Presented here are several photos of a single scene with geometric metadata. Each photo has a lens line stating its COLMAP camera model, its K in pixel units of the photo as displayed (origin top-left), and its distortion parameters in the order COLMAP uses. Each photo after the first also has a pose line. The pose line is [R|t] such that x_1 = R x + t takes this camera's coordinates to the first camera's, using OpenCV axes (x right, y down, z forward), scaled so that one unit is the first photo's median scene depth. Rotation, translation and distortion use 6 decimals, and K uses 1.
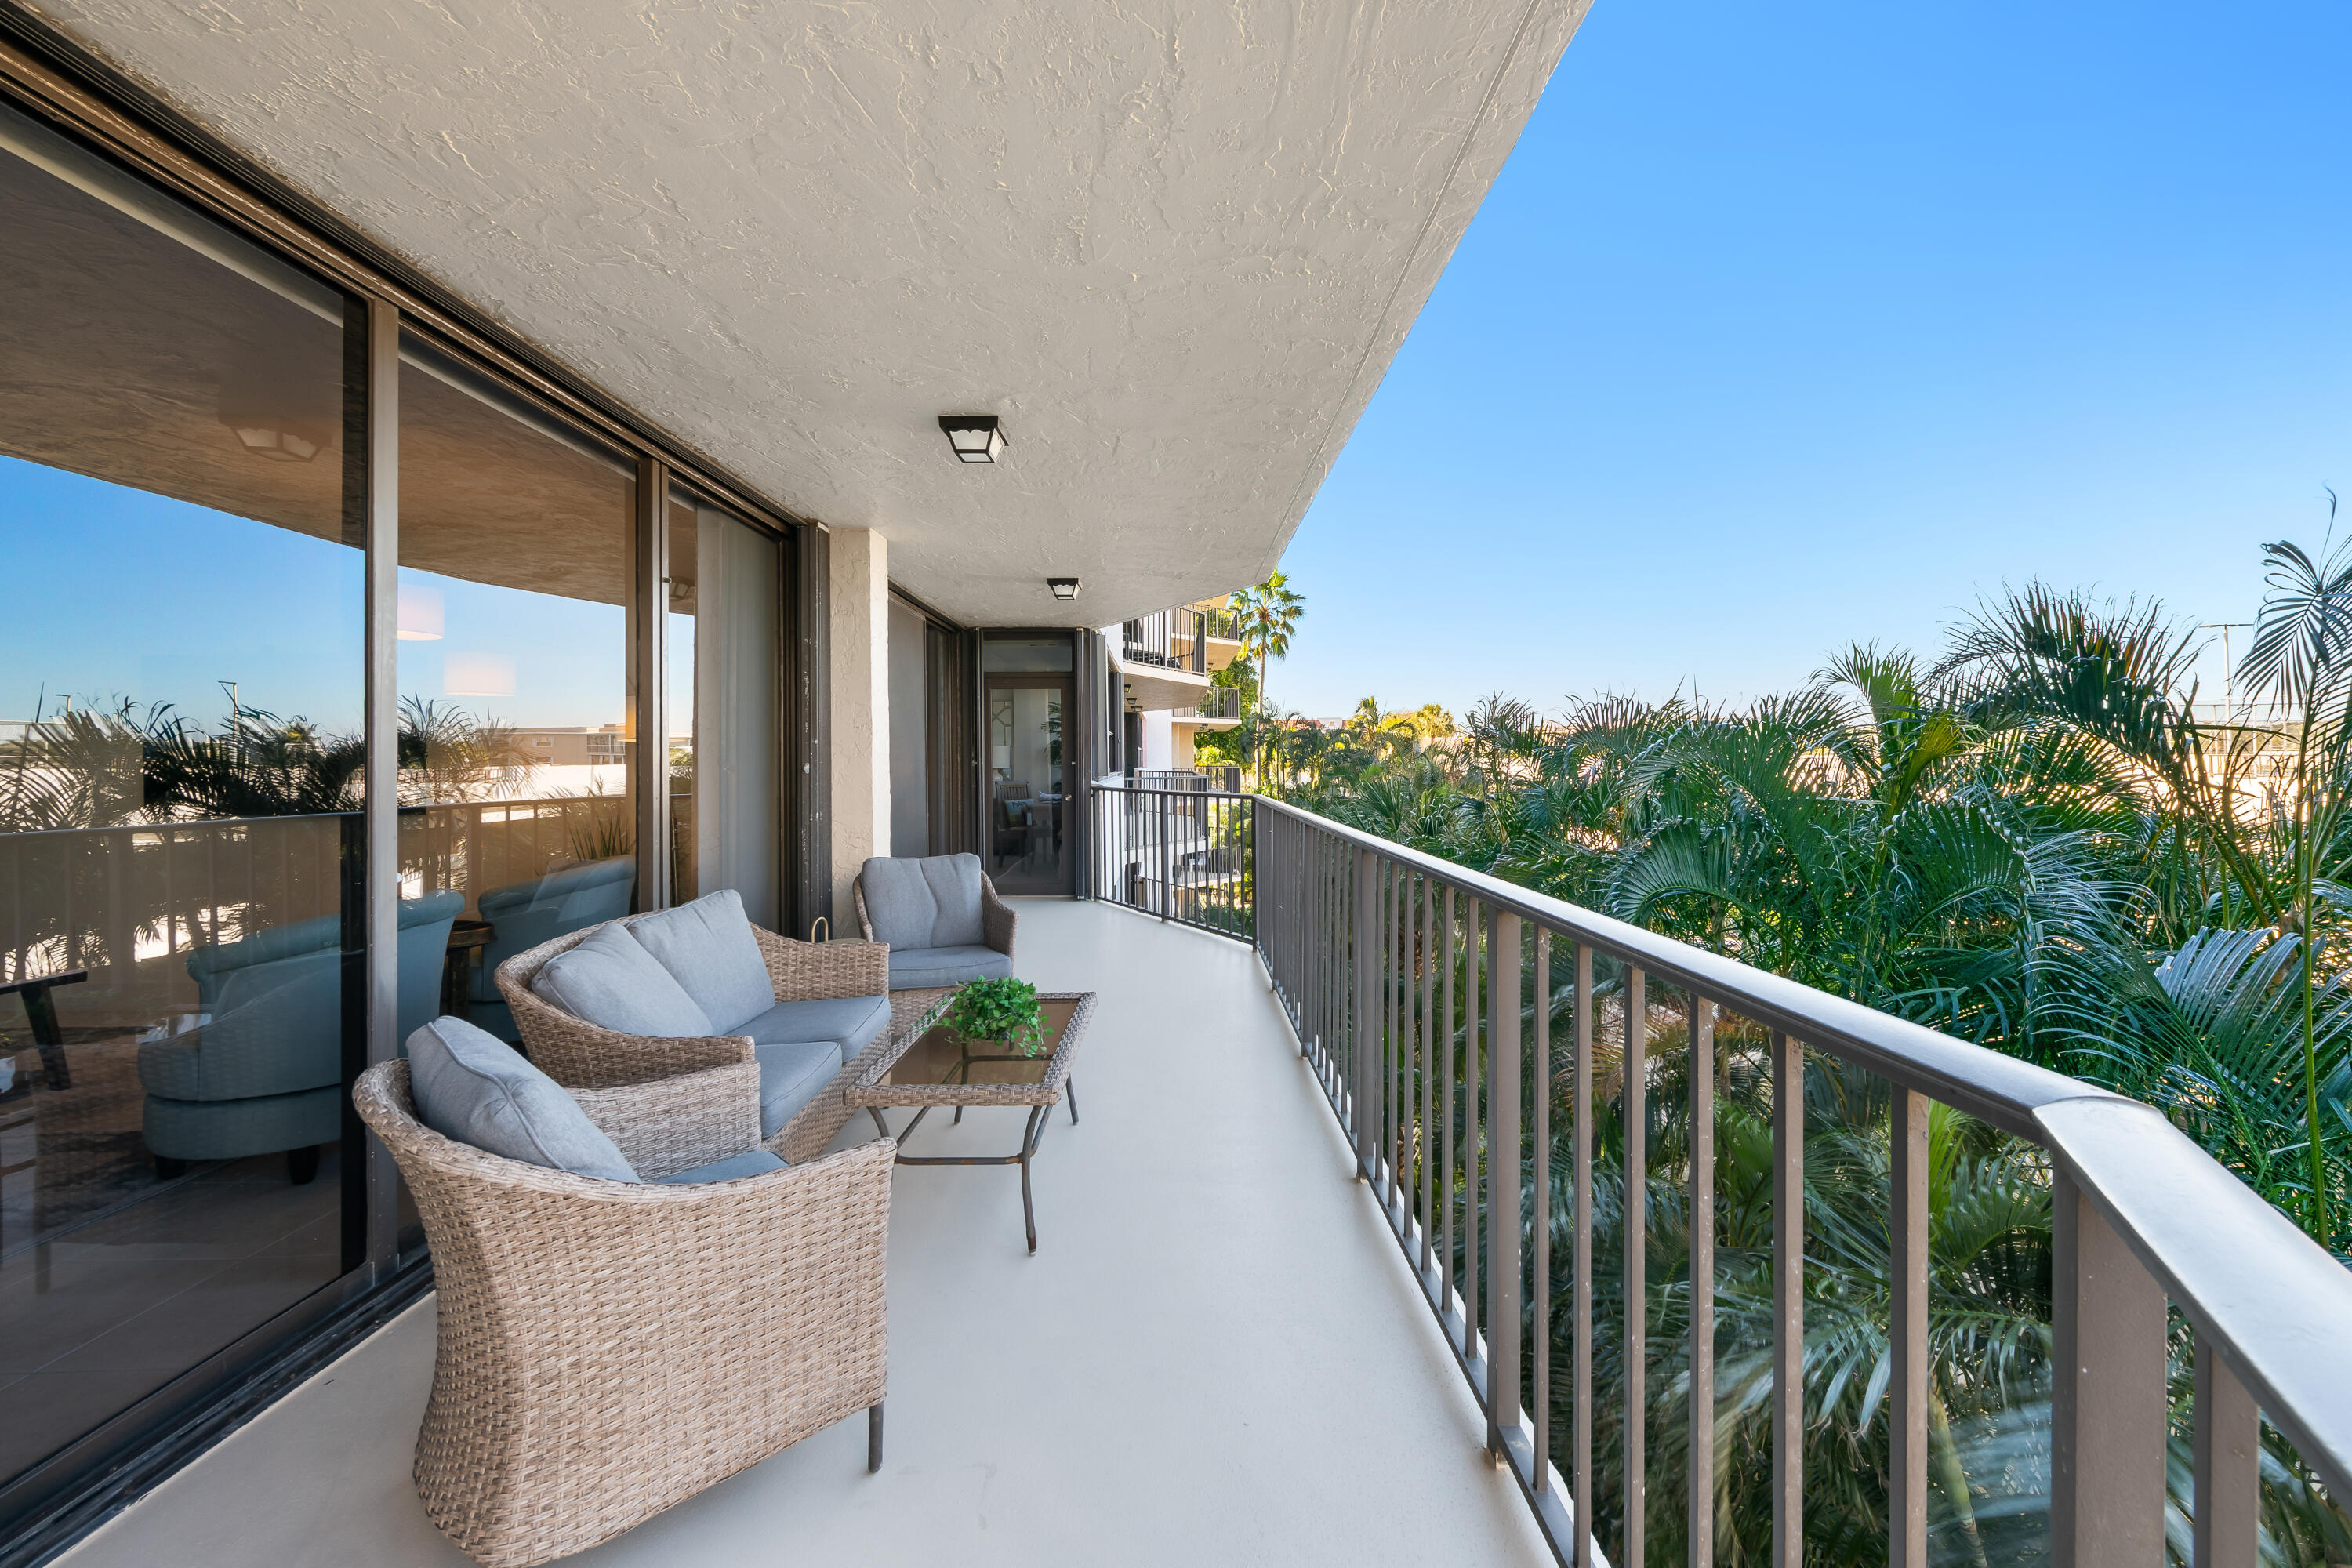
lens RADIAL K [[949.2, 0, 1180.6], [0, 949.2, 751.3], [0, 0, 1]] dist [0.001123, -0.000035]
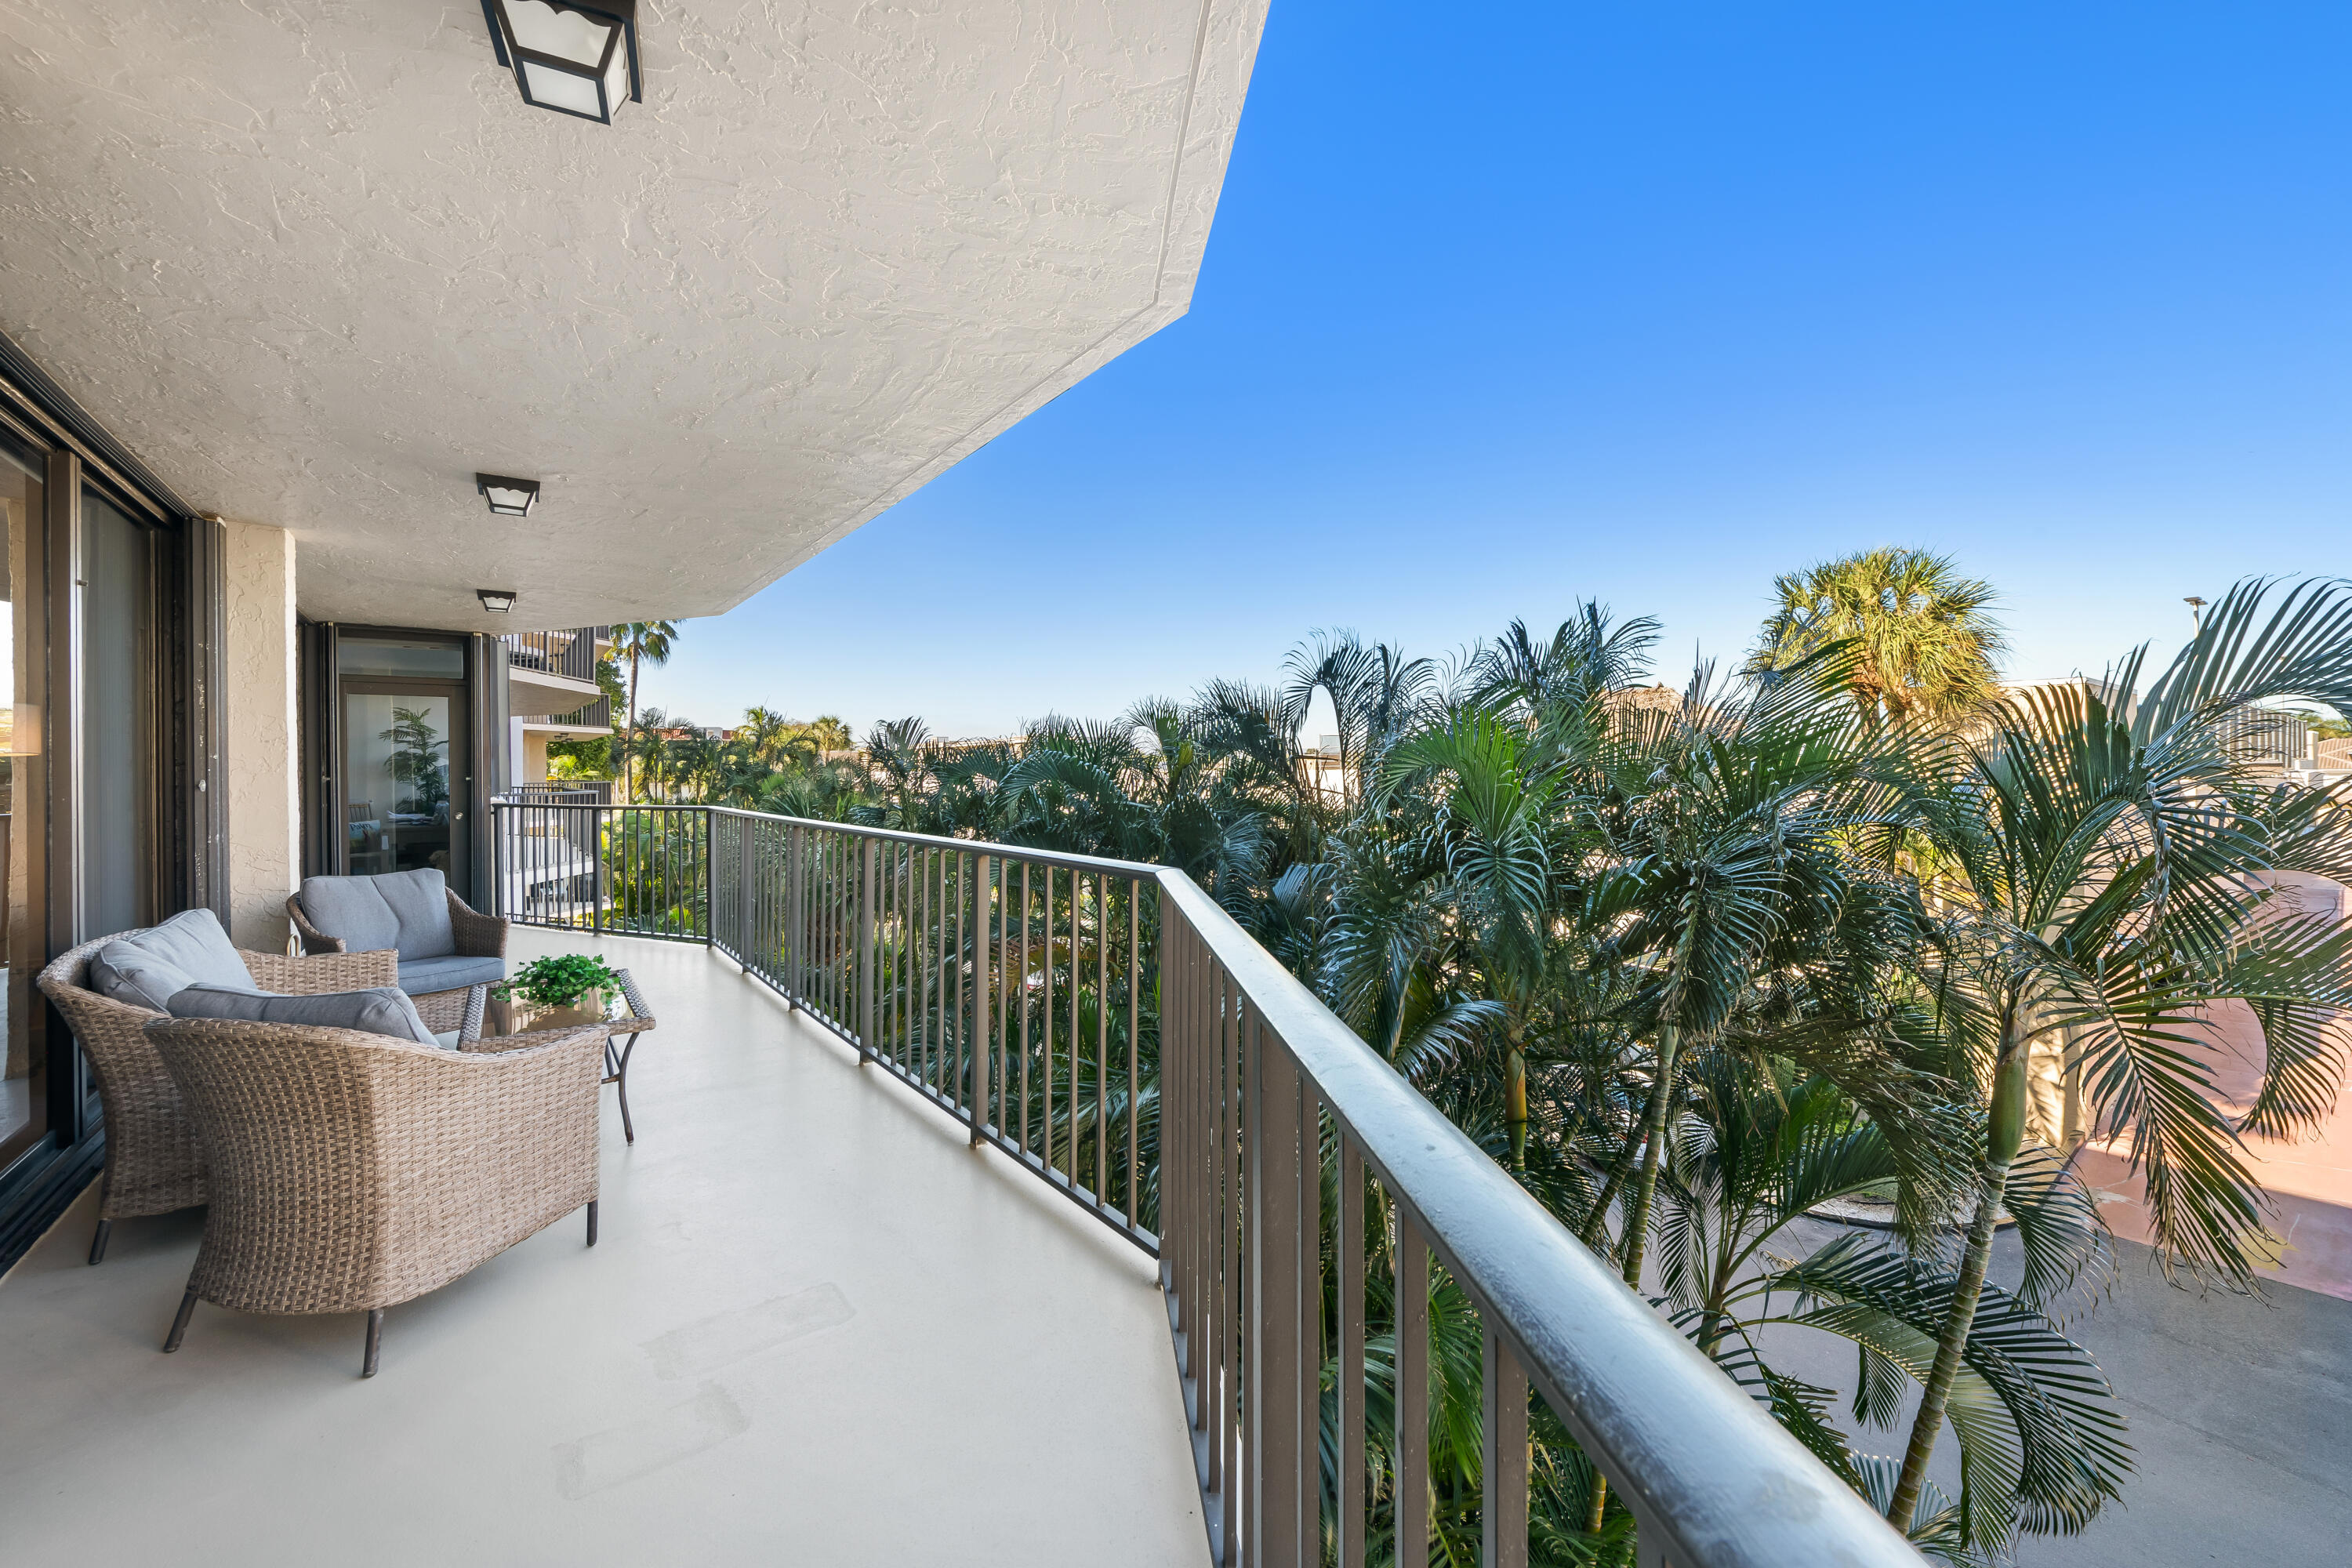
lens RADIAL K [[949.2, 0, 1195.0], [0, 949.2, 773.6], [0, 0, 1]] dist [0.000156, -0.000227]
pose [[0.804253, -0.002790, 0.594280, -0.171824], [-0.003503, 0.999949, 0.009435, -0.006189], [-0.594276, -0.009669, 0.804203, -0.303744]]
